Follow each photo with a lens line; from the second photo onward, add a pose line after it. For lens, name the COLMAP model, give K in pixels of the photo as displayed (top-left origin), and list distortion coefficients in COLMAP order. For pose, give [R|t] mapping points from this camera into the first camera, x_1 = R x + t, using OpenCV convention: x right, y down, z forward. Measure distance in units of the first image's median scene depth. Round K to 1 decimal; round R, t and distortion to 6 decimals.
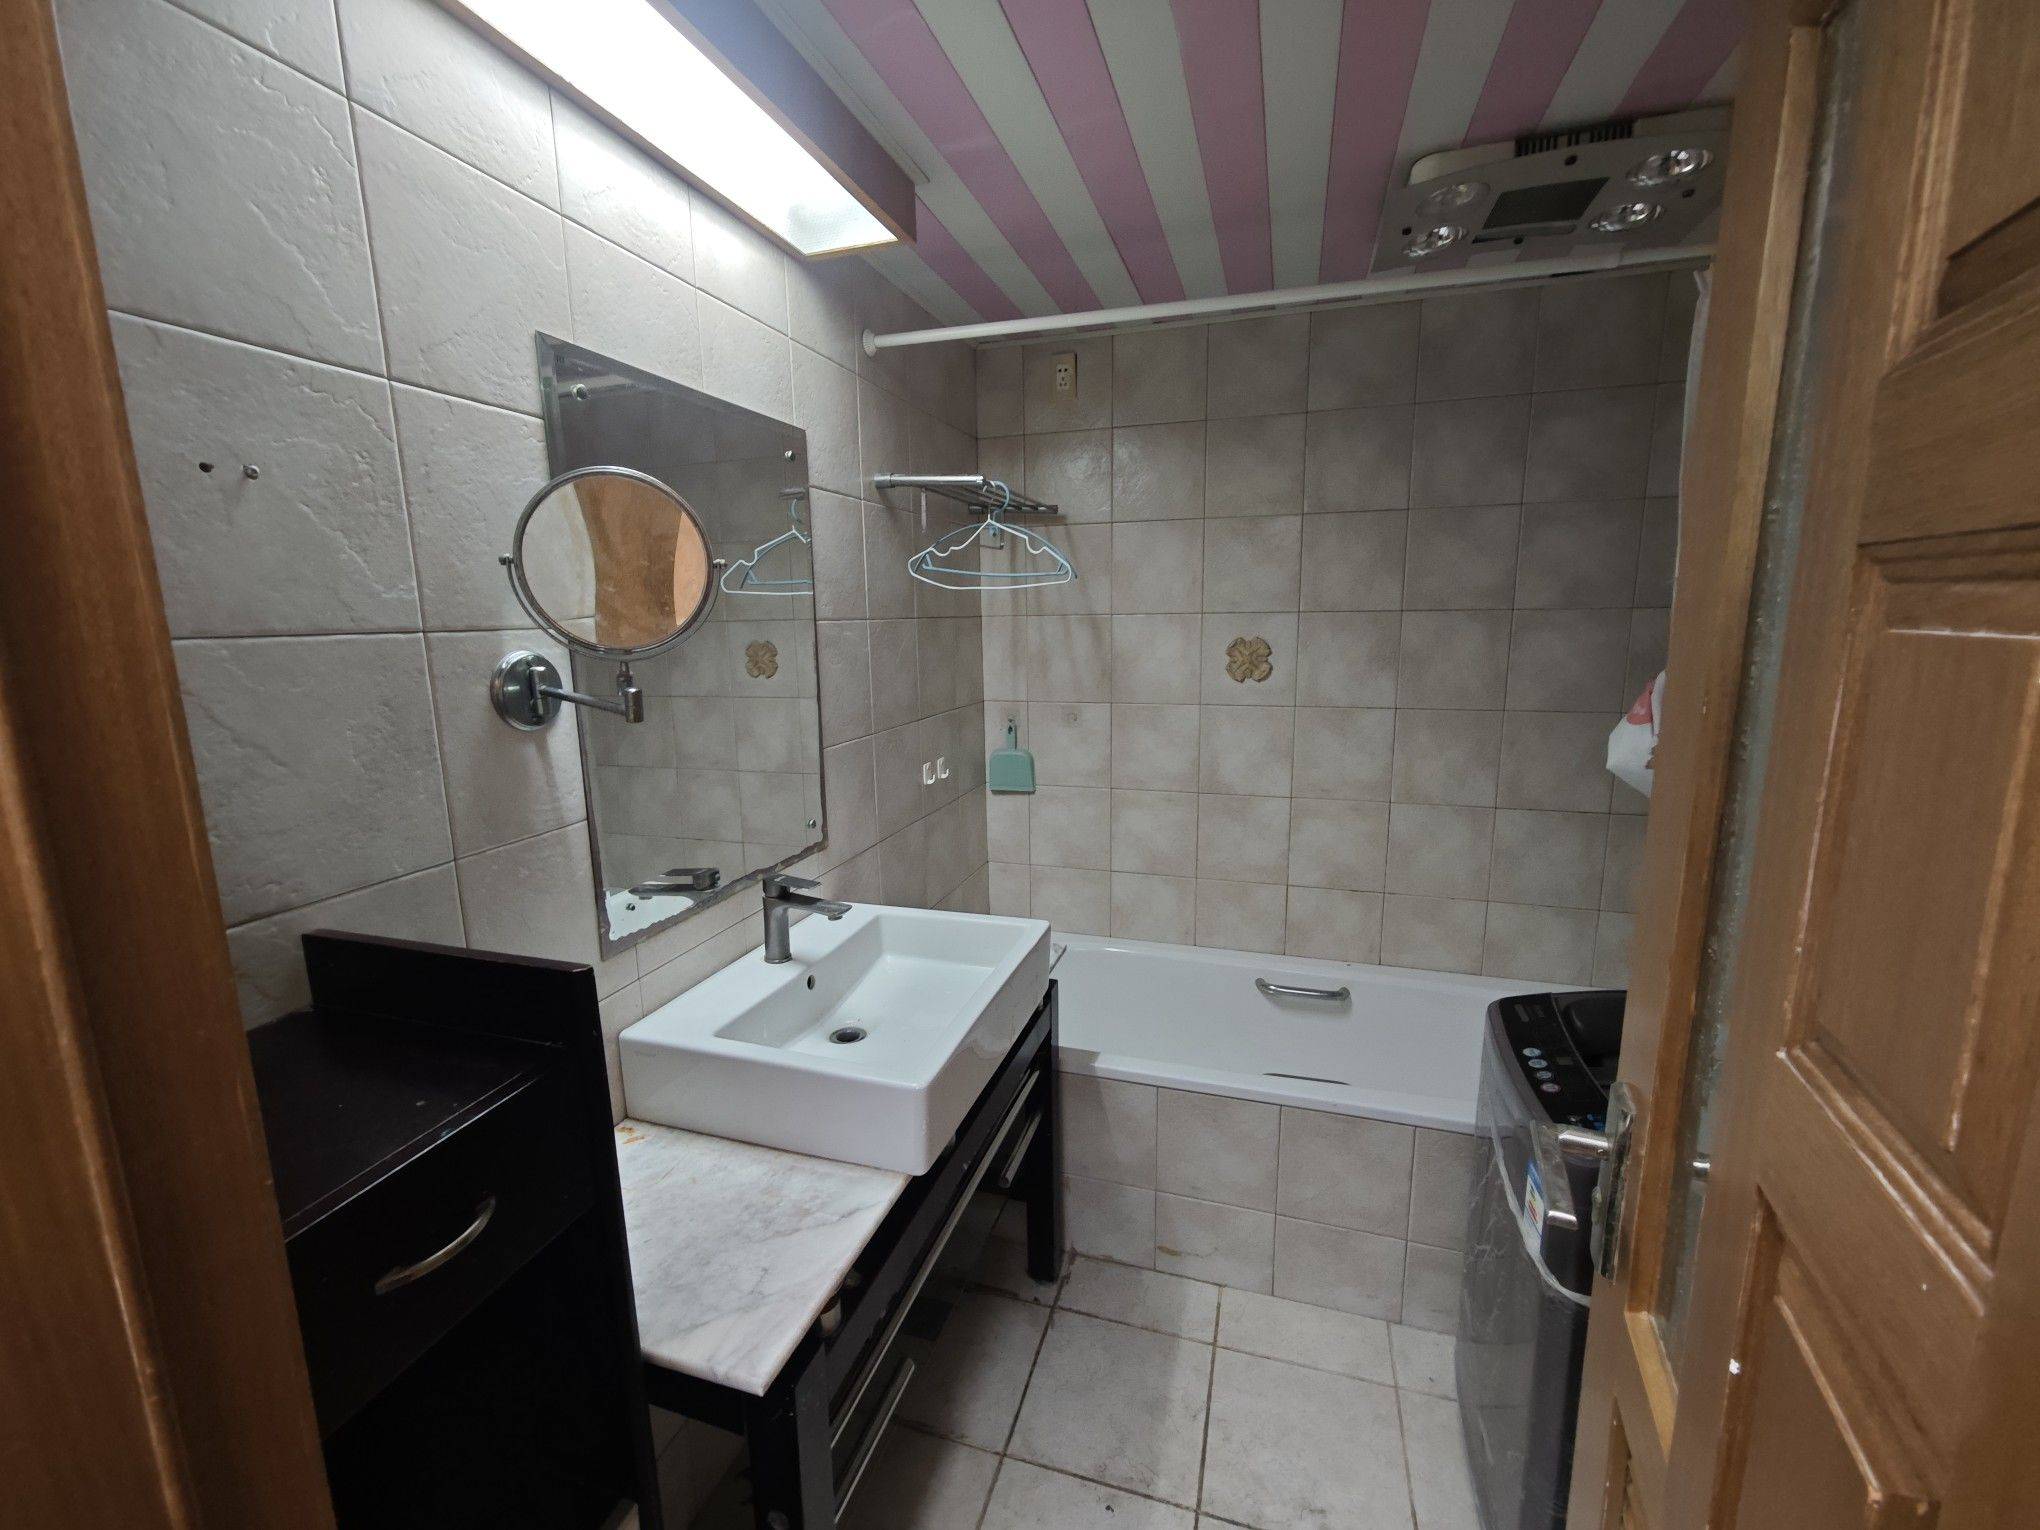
lens RADIAL K [[848.3, 0, 1011.4], [0, 848.3, 759.1], [0, 0, 1]] dist [-0.007713, 0.005253]
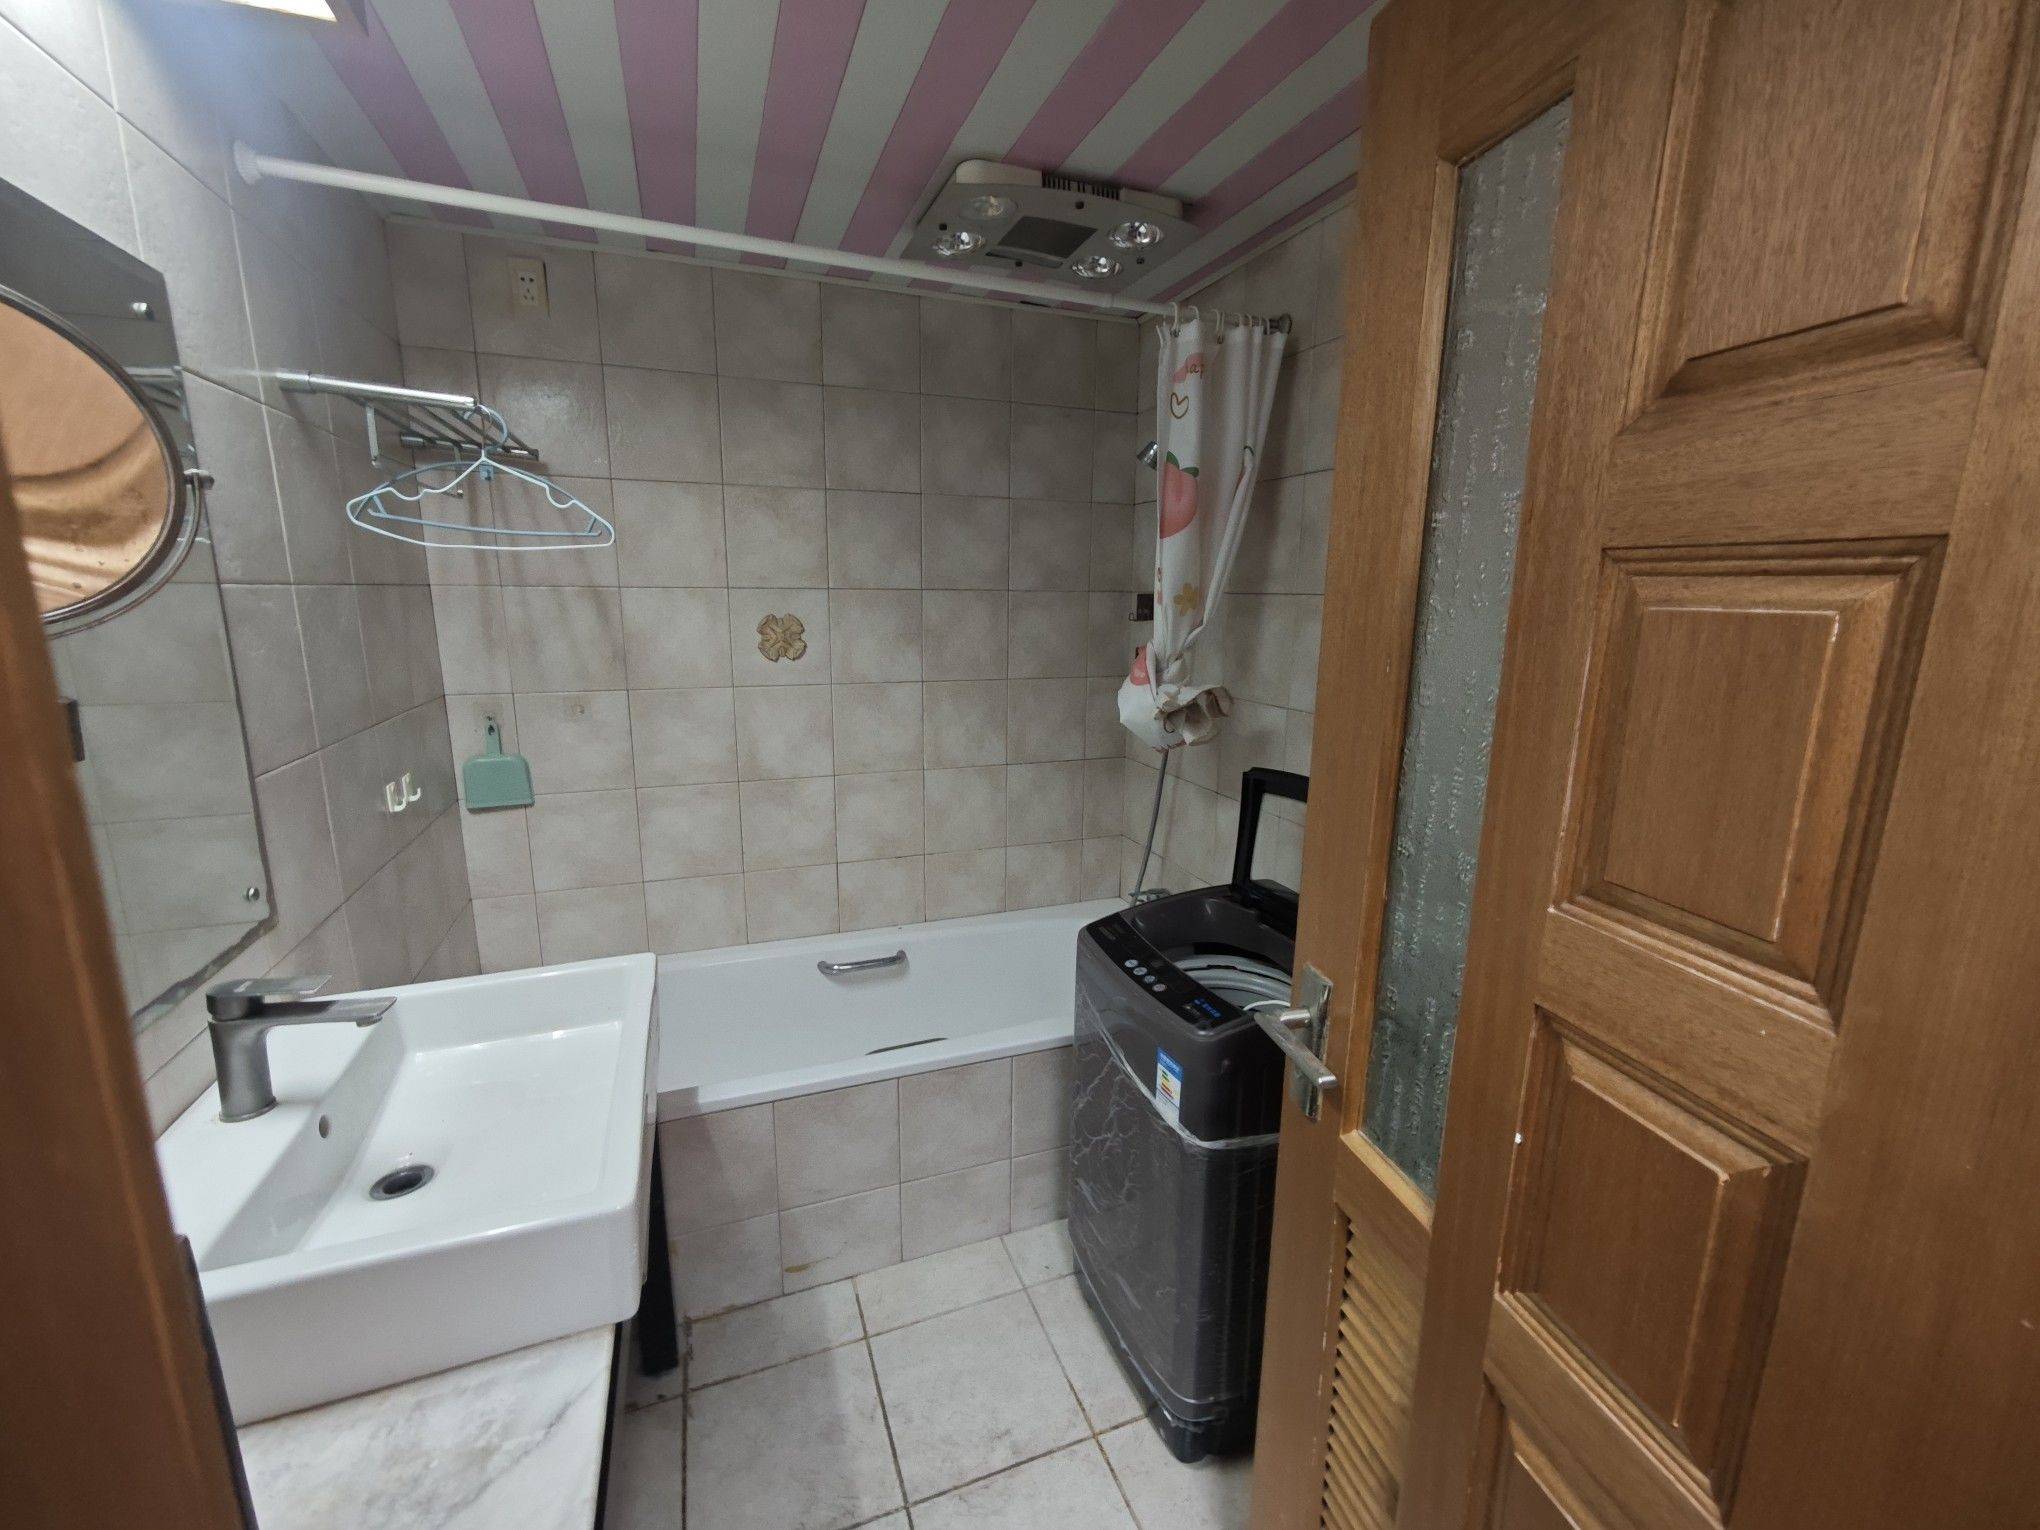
lens RADIAL K [[848.3, 0, 1026.3], [0, 848.3, 760.1], [0, 0, 1]] dist [-0.007713, 0.005253]
pose [[0.779572, -0.099229, 0.618403, -0.153749], [0.083258, 0.995025, 0.054705, -0.012211], [-0.620755, 0.008841, 0.783955, 0.107793]]
